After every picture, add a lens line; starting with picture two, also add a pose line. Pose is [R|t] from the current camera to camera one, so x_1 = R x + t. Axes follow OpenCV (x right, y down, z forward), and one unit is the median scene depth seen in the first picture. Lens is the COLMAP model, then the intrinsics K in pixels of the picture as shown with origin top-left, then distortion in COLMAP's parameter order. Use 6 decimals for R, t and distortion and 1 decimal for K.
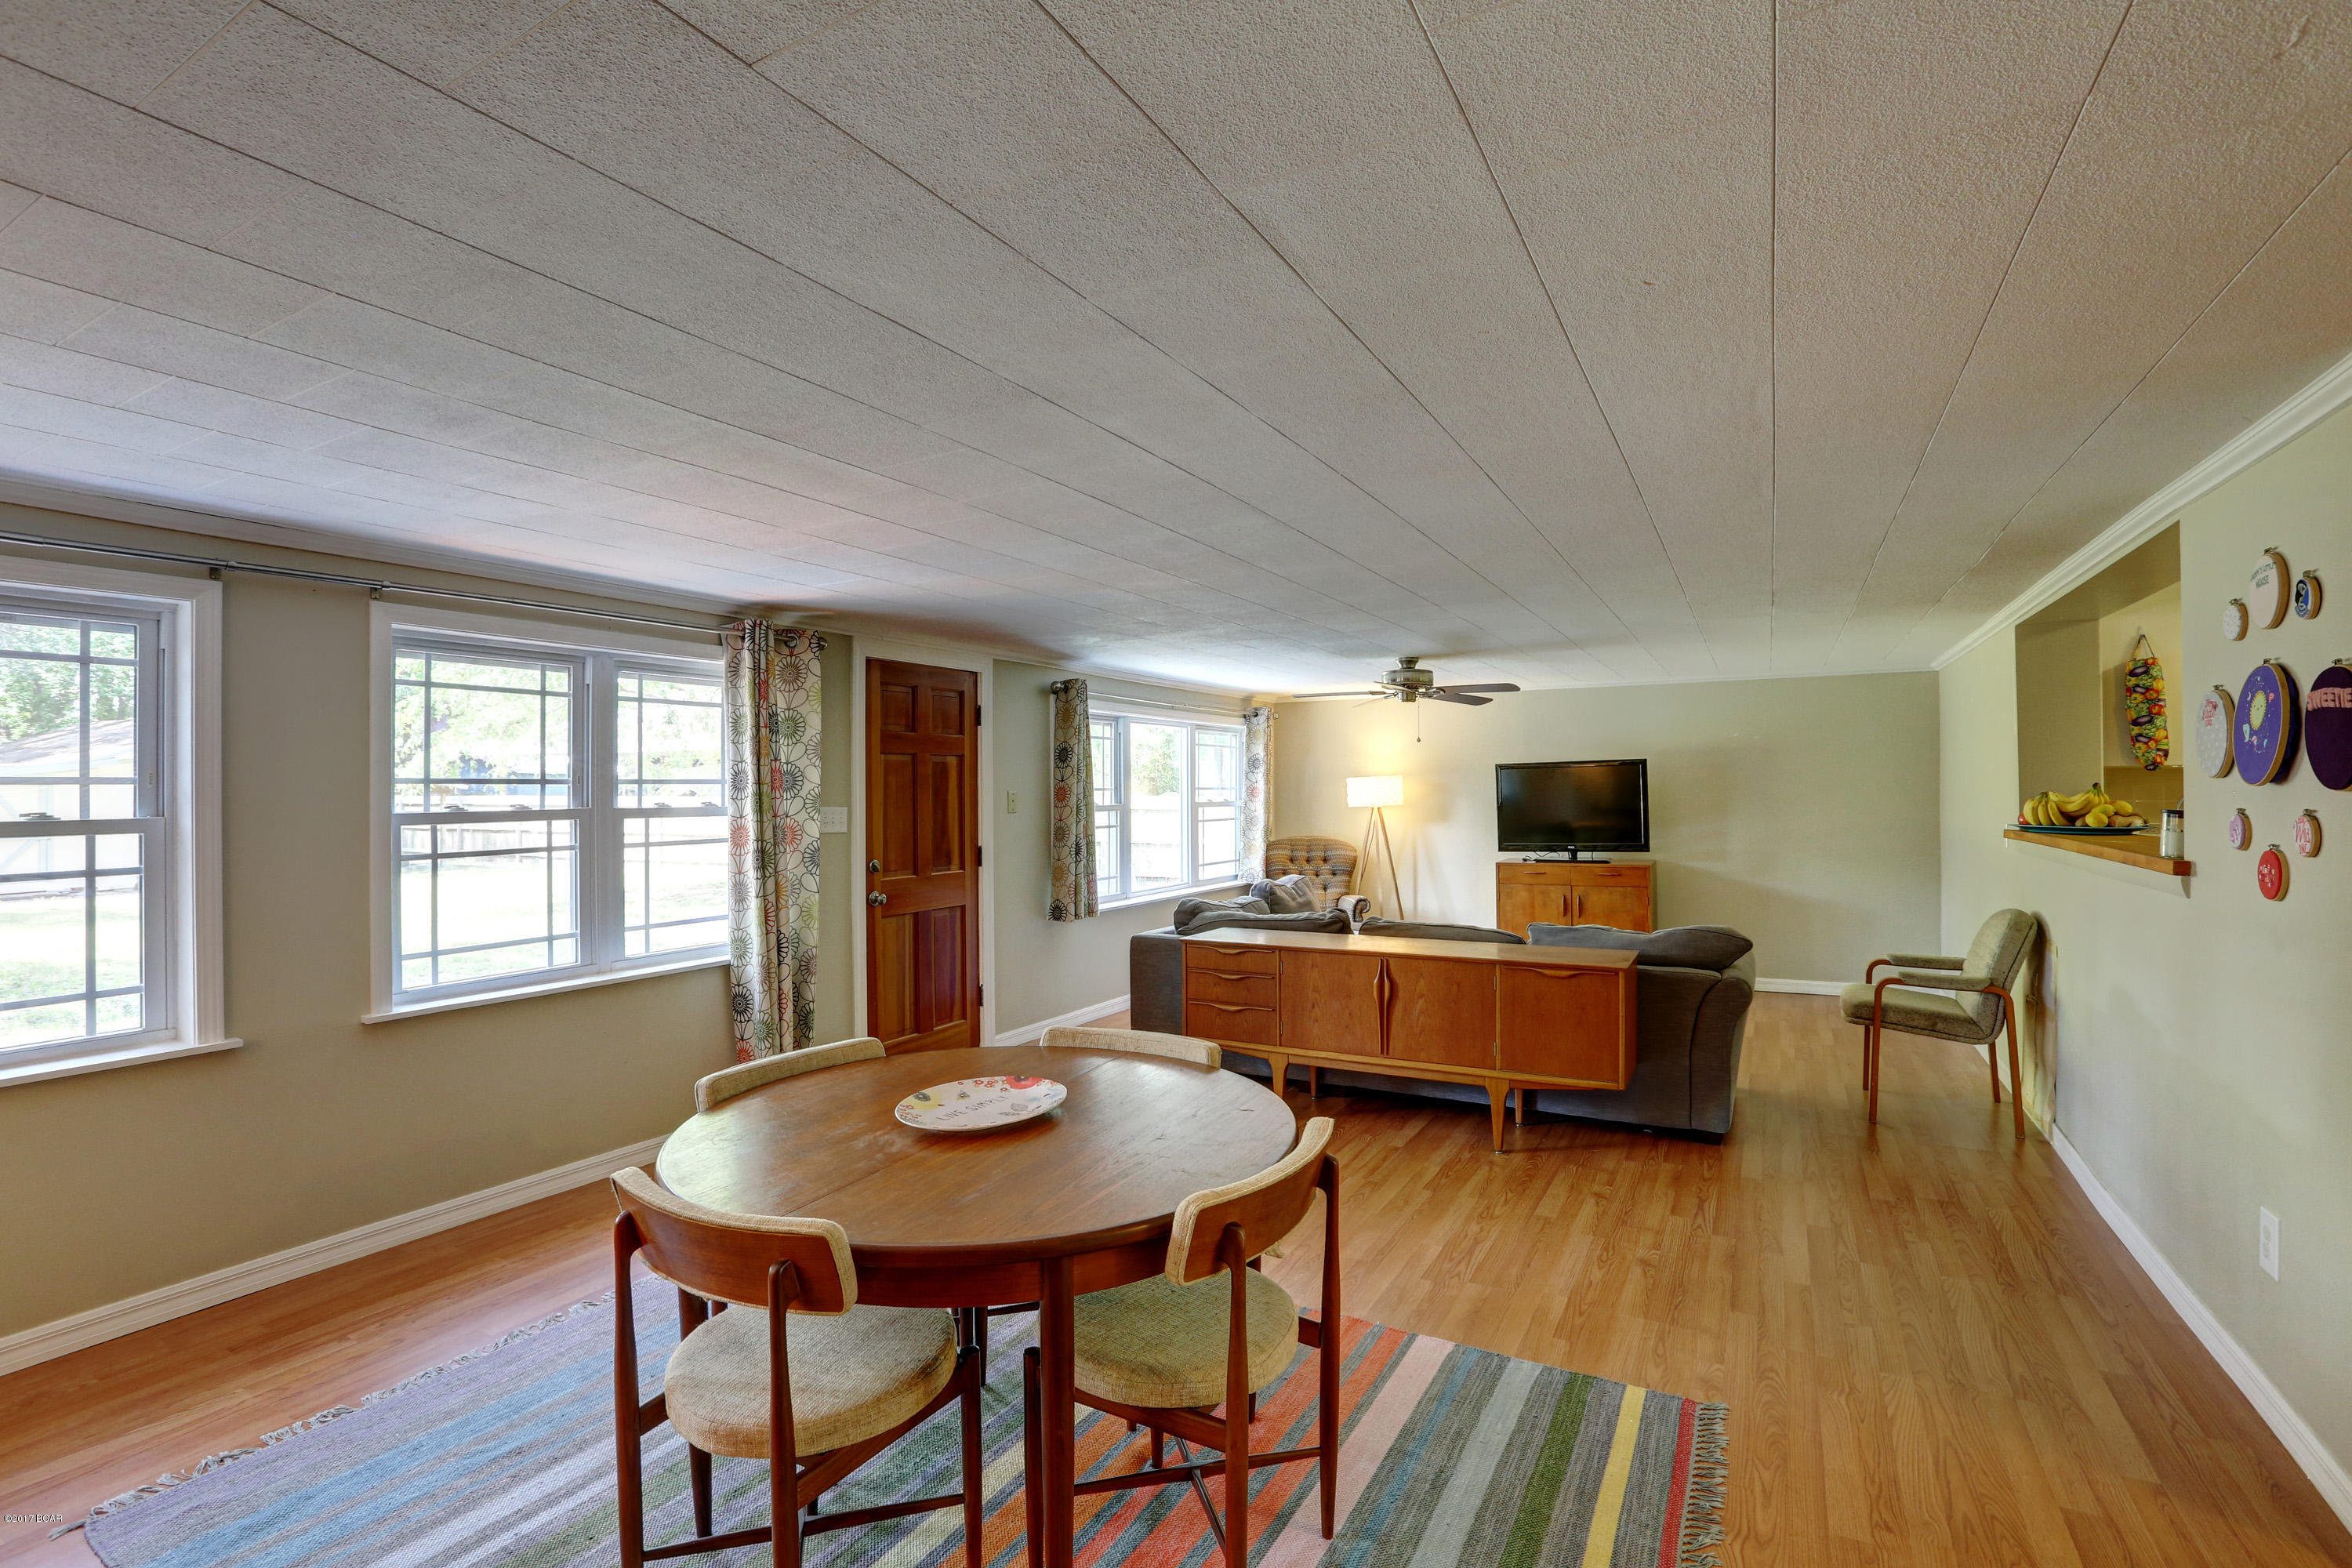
lens RADIAL K [[1084.9, 0, 1176.0], [0, 1084.9, 784.0], [0, 0, 1]] dist [-0.066790, 0.031429]
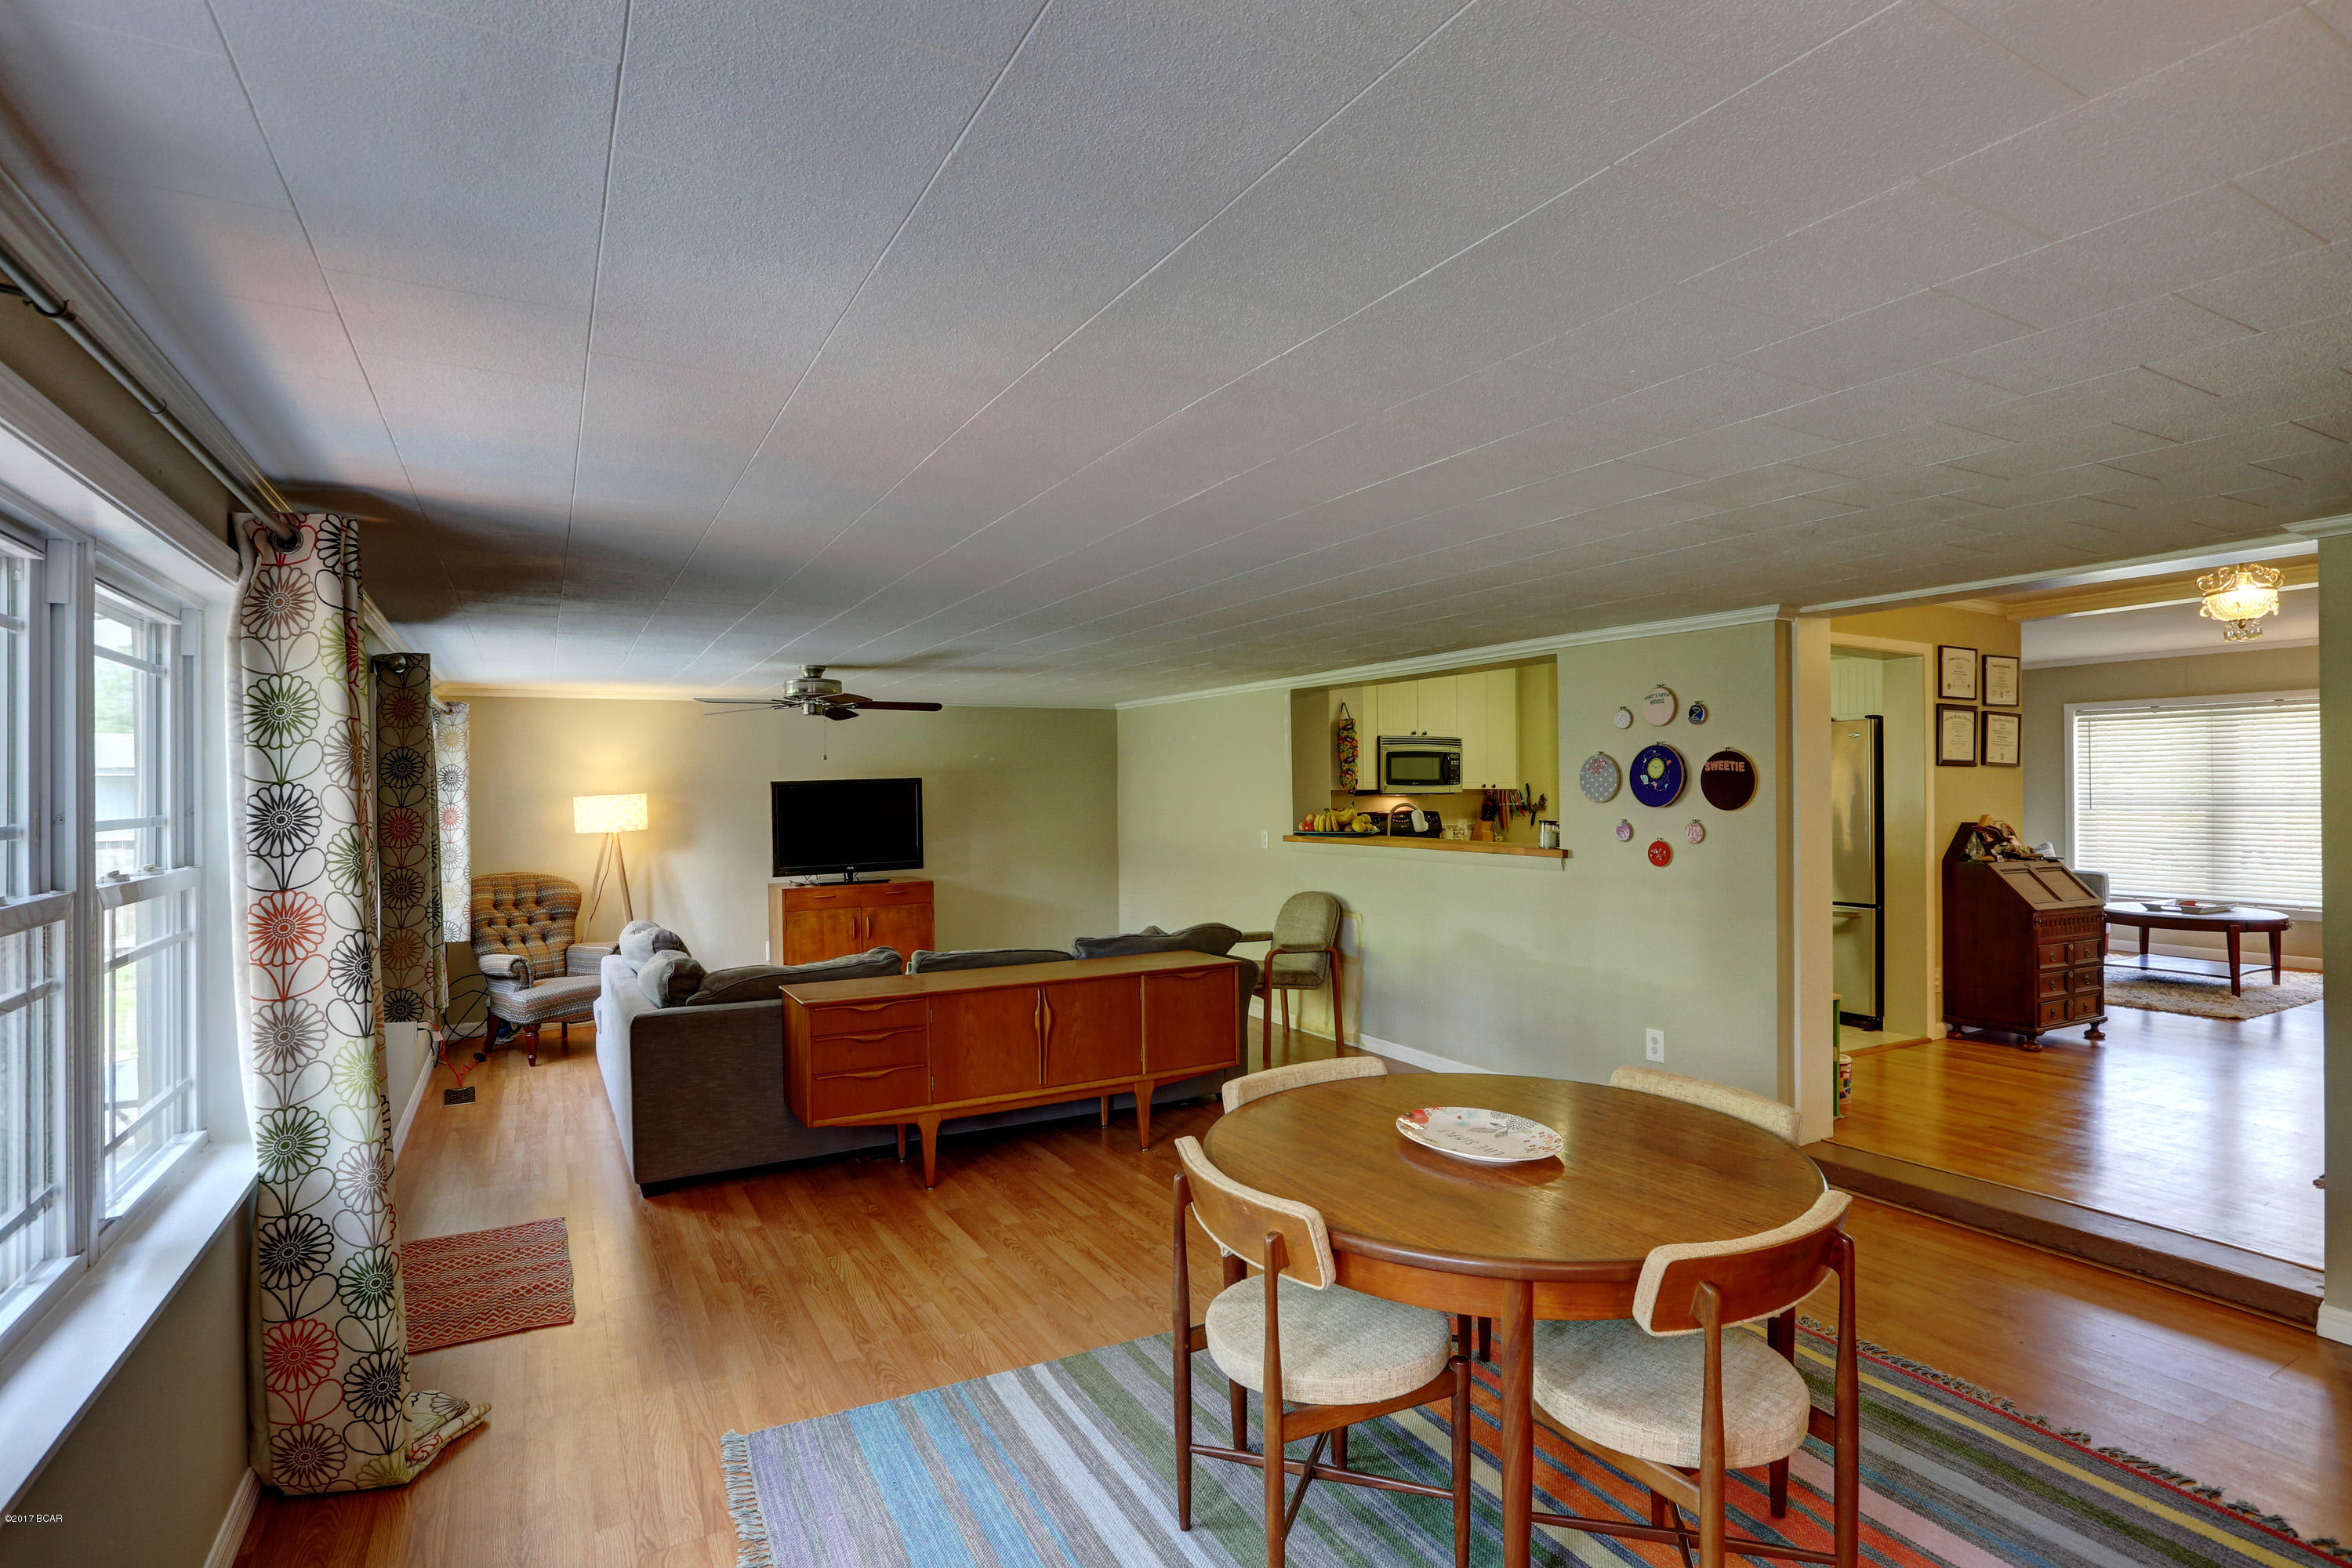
lens RADIAL K [[1150.6, 0, 1207.4], [0, 1150.6, 783.7], [0, 0, 1]] dist [-0.036433, 0.000738]
pose [[0.518703, 0.005168, 0.854939, -0.585582], [0.002770, 0.999966, -0.007724, -0.014184], [-0.854950, 0.006375, 0.518671, 0.308409]]
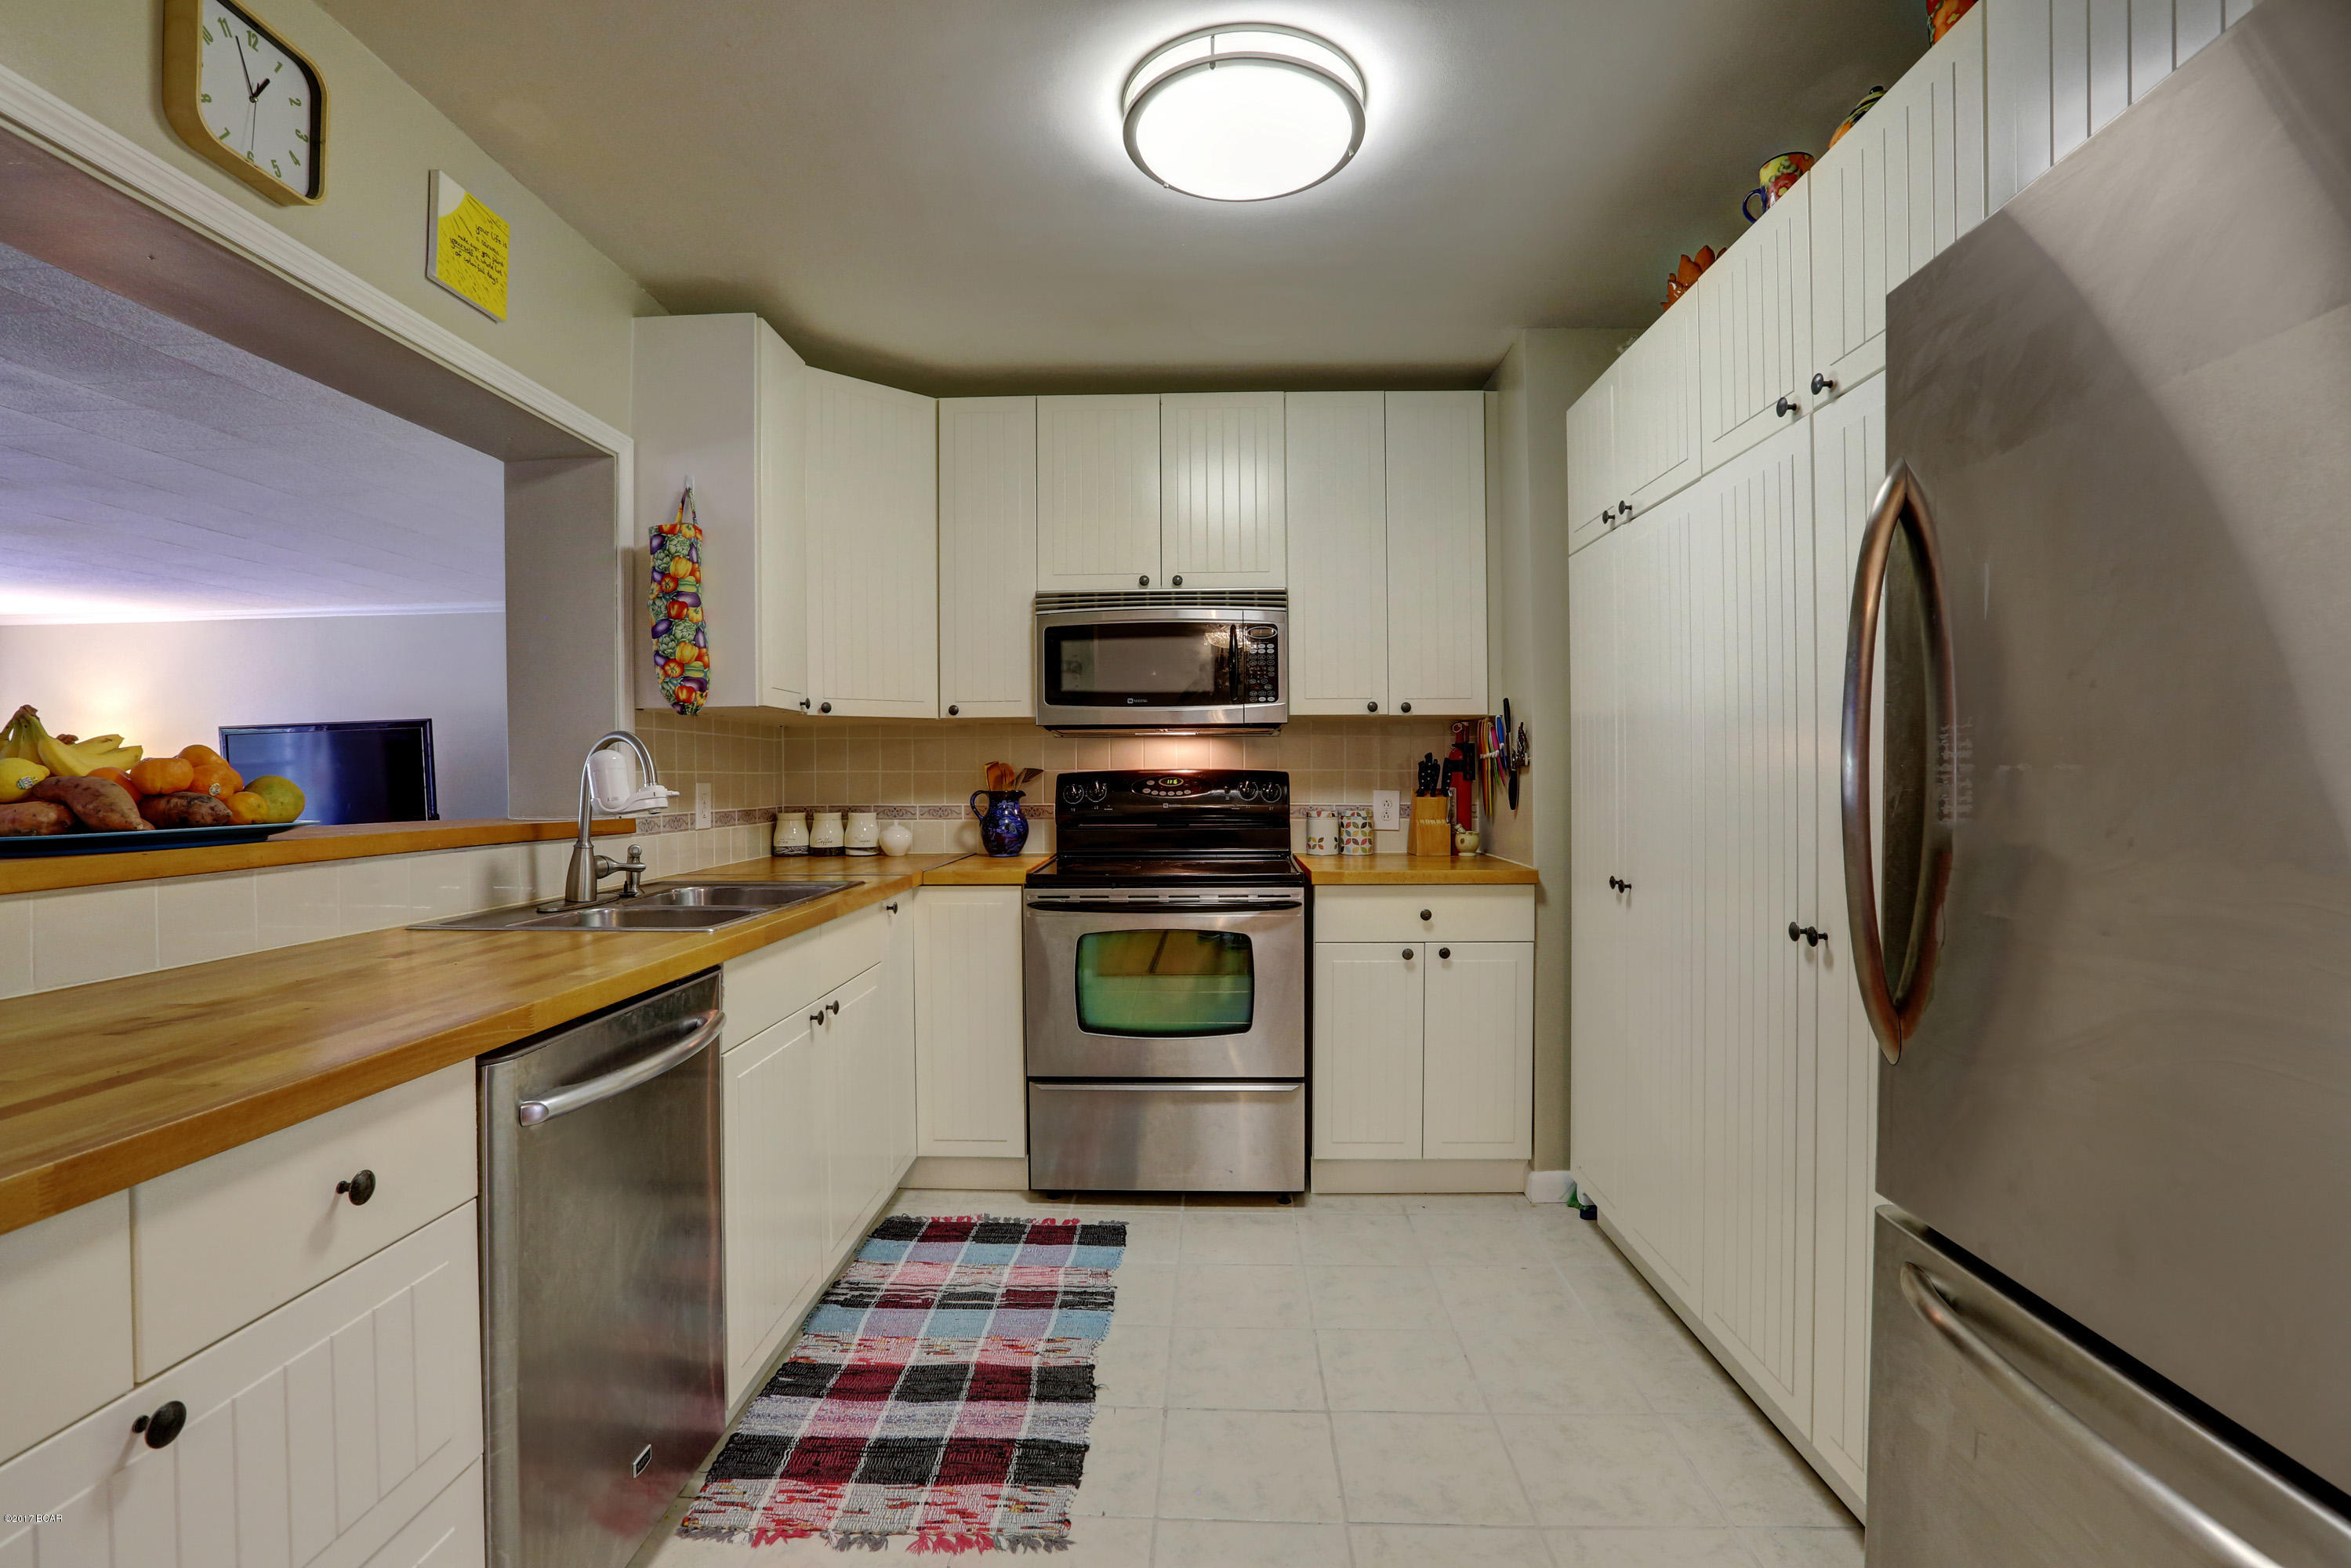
lens RADIAL K [[1084.5, 0, 1175.5], [0, 1084.5, 784.0], [0, 0, 1]] dist [-0.066790, 0.031429]
pose [[0.890865, -0.004223, 0.454248, 0.892784], [0.002148, 0.999985, 0.005084, 0.023830], [-0.454263, -0.003553, 0.890861, 0.330001]]
